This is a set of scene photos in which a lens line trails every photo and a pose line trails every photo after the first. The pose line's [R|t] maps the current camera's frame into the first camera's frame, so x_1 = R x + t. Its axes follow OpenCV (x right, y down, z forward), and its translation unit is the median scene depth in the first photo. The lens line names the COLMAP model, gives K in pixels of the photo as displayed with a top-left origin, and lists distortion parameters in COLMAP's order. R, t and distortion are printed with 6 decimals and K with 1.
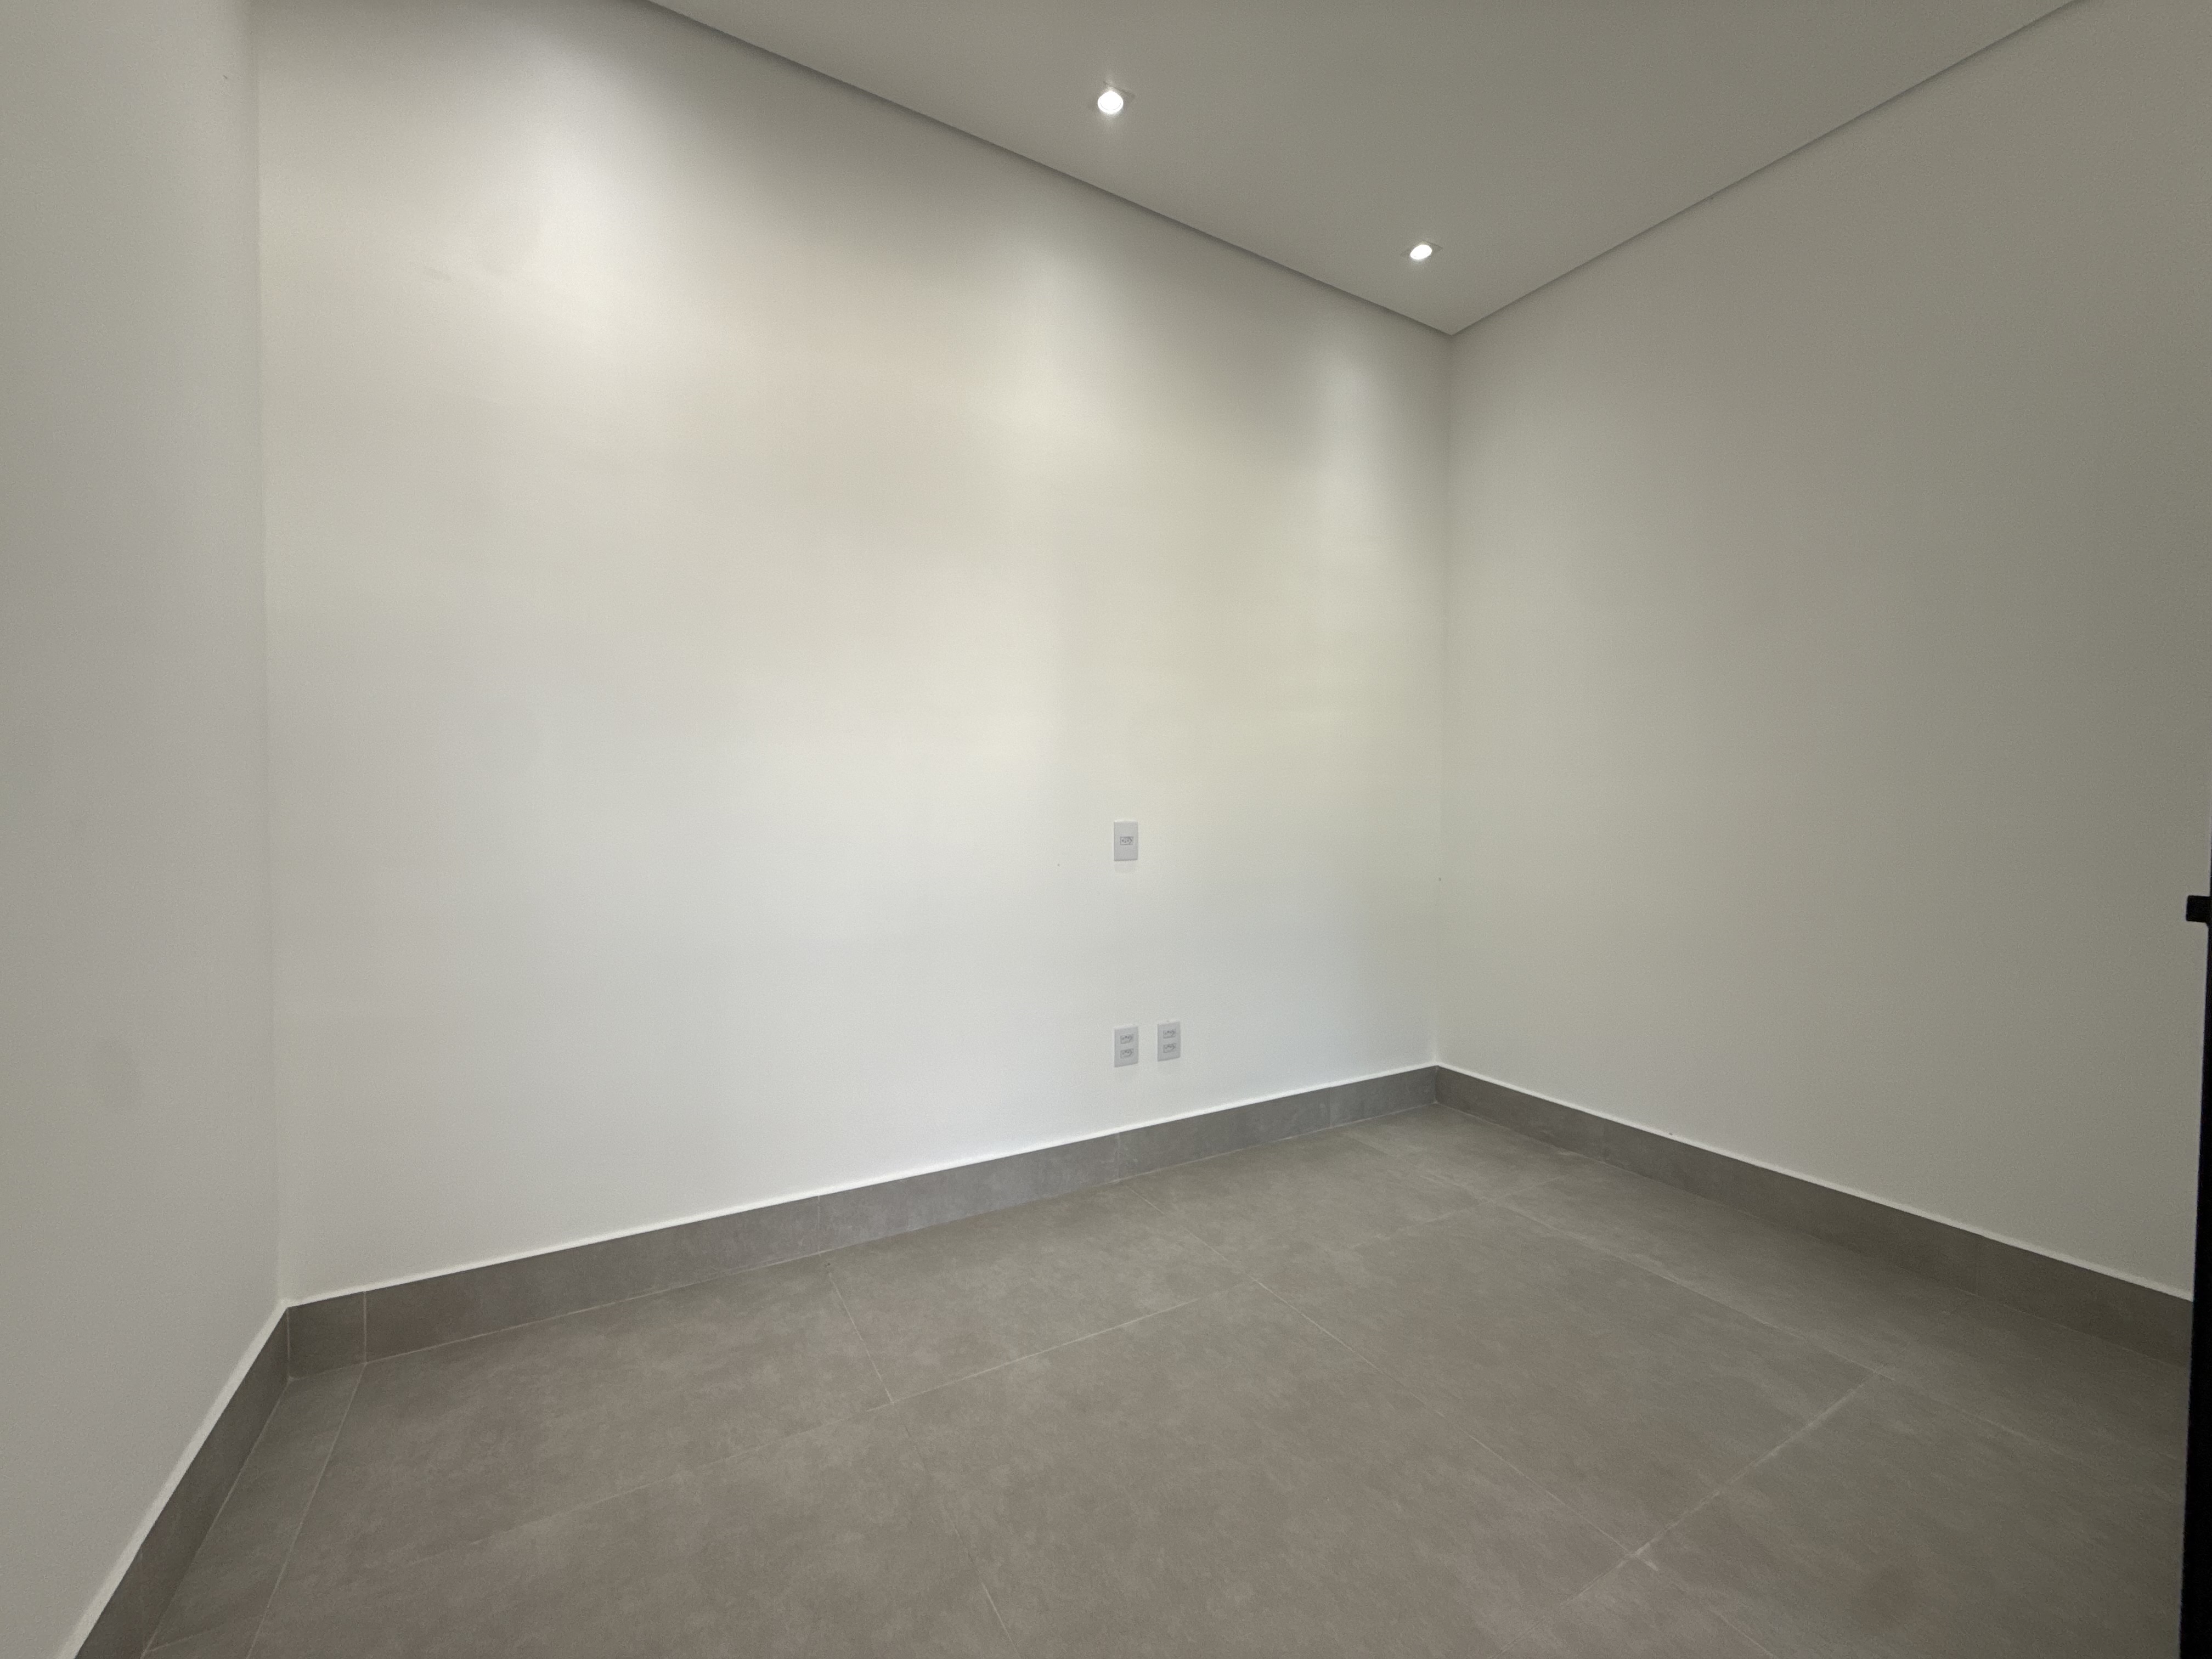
lens RADIAL K [[876.2, 0, 1098.8], [0, 876.2, 827.8], [0, 0, 1]] dist [-0.000175, 0.000235]
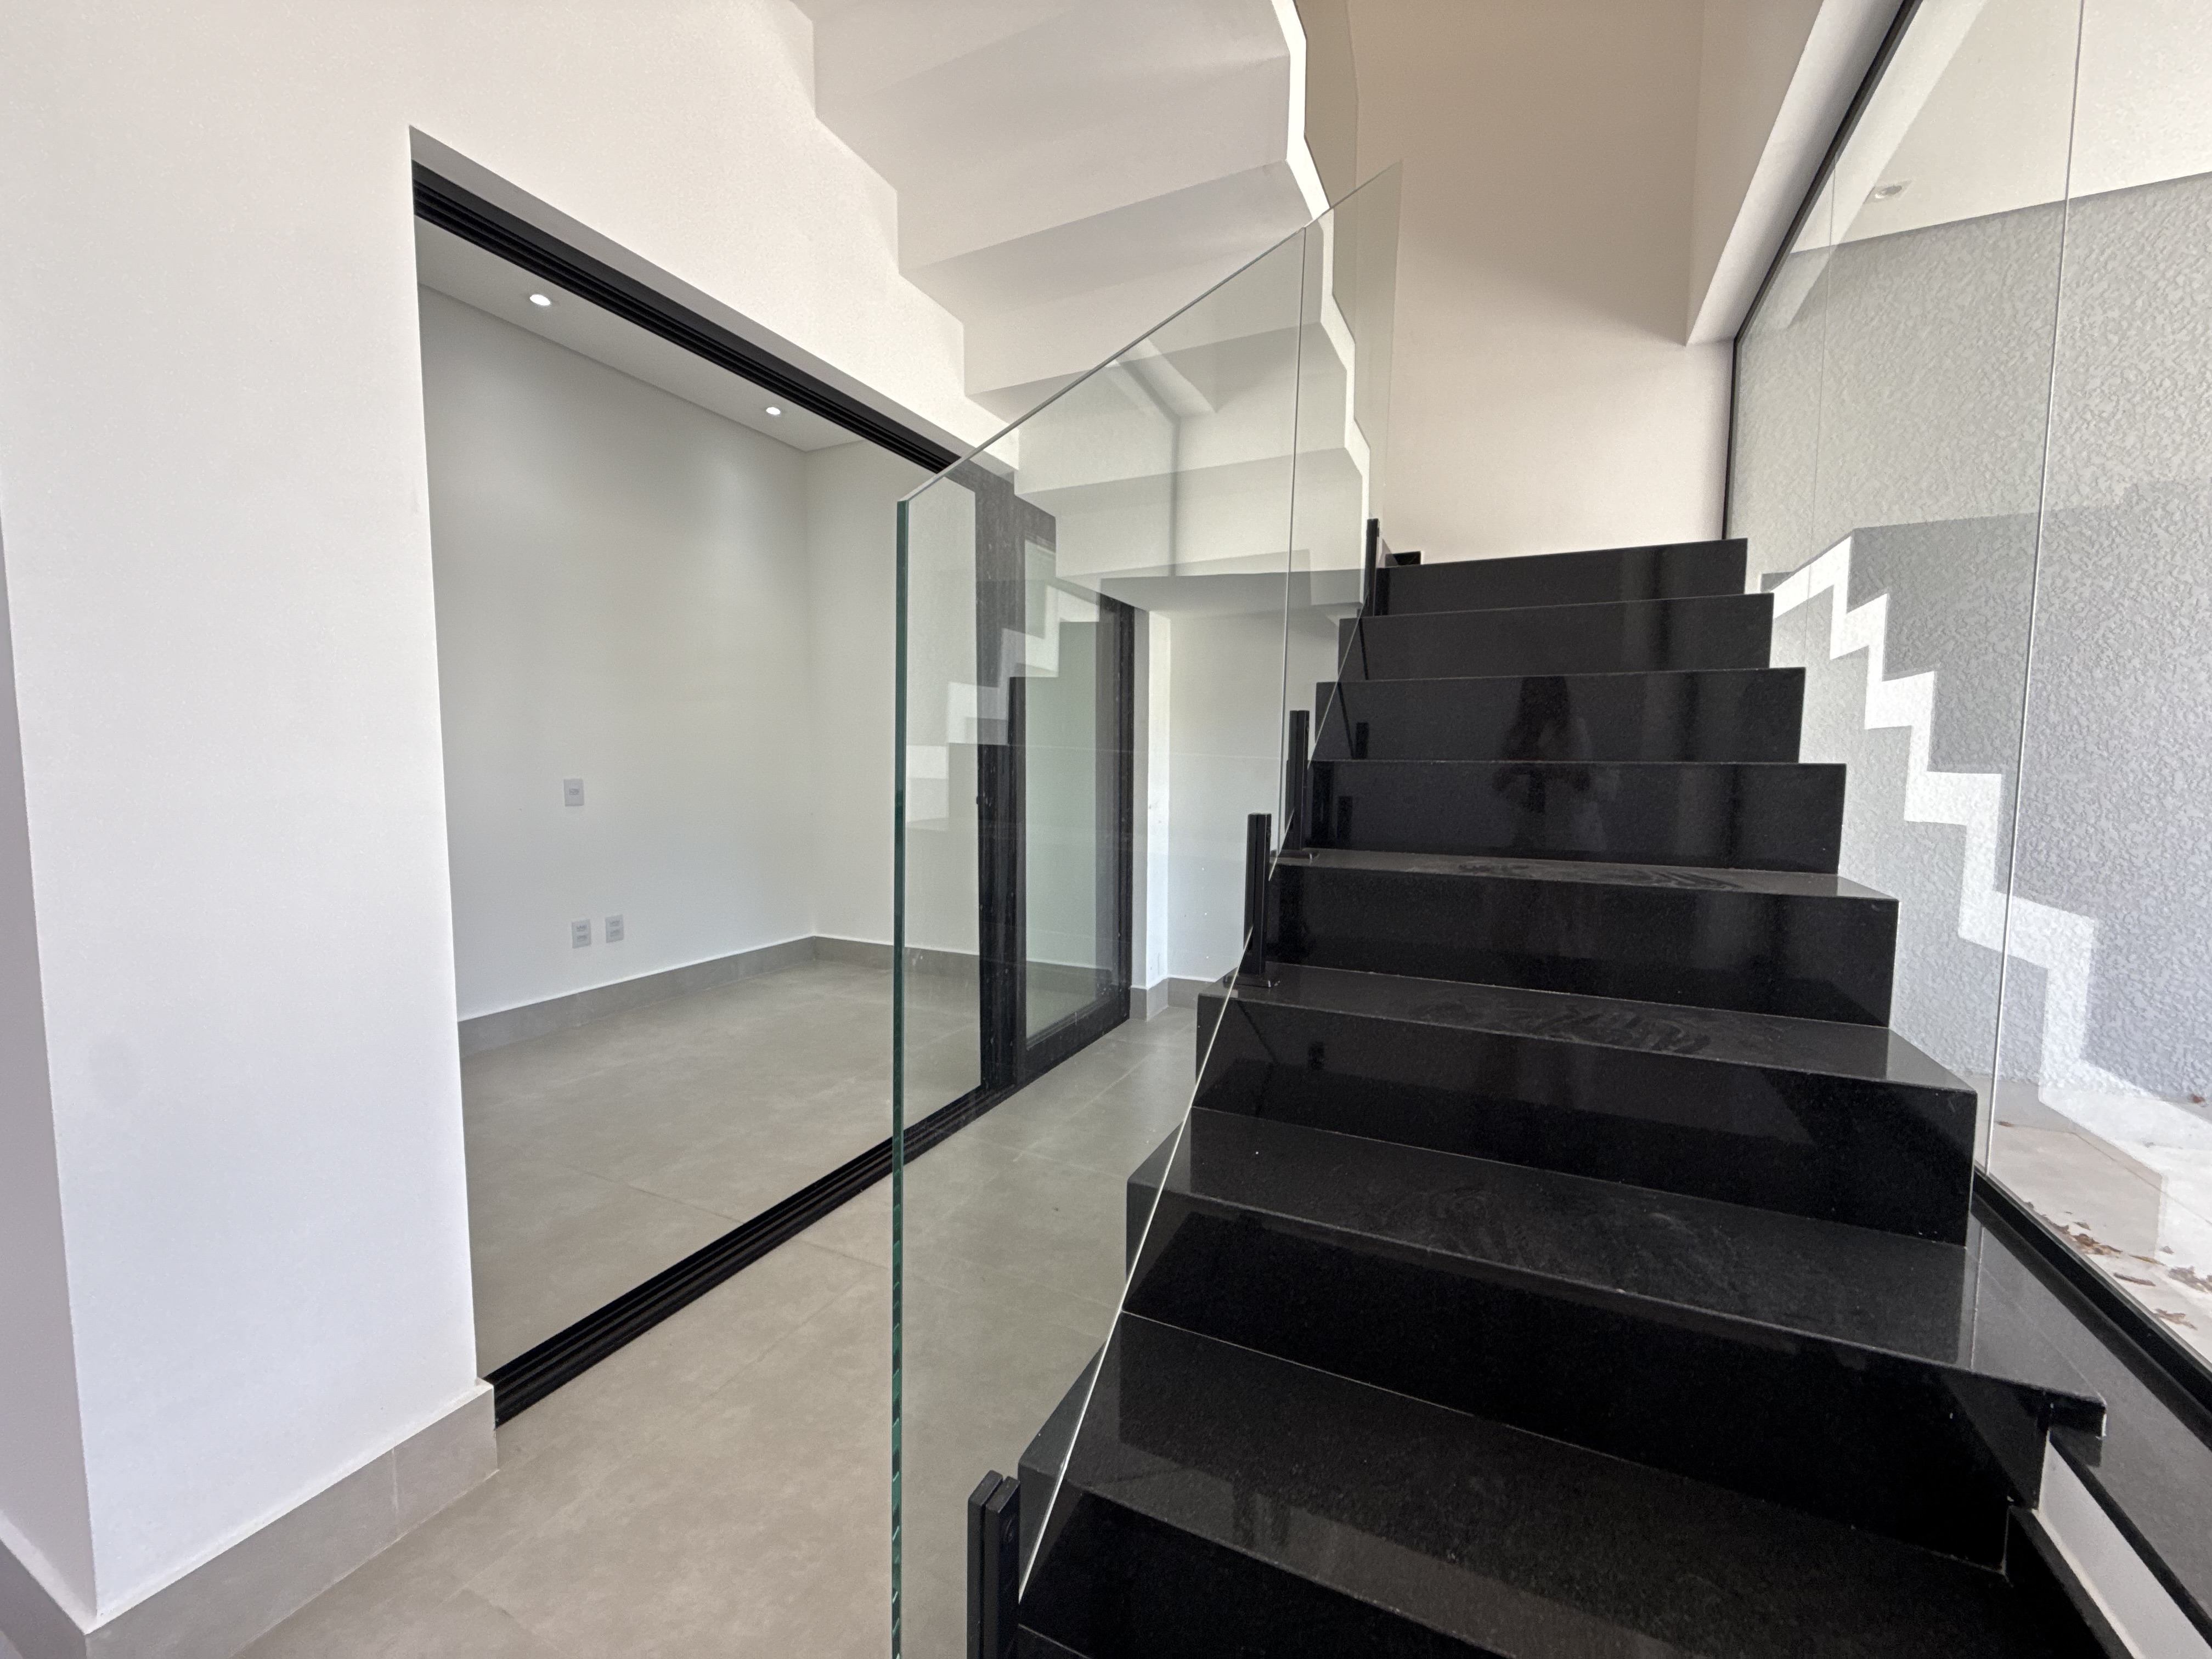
lens RADIAL K [[876.2, 0, 1098.8], [0, 876.2, 827.8], [0, 0, 1]] dist [-0.000175, 0.000235]
pose [[0.826788, -0.046239, 0.560611, -0.065378], [0.019554, 0.998376, 0.053506, 0.013166], [-0.562174, -0.033276, 0.826349, -0.674544]]
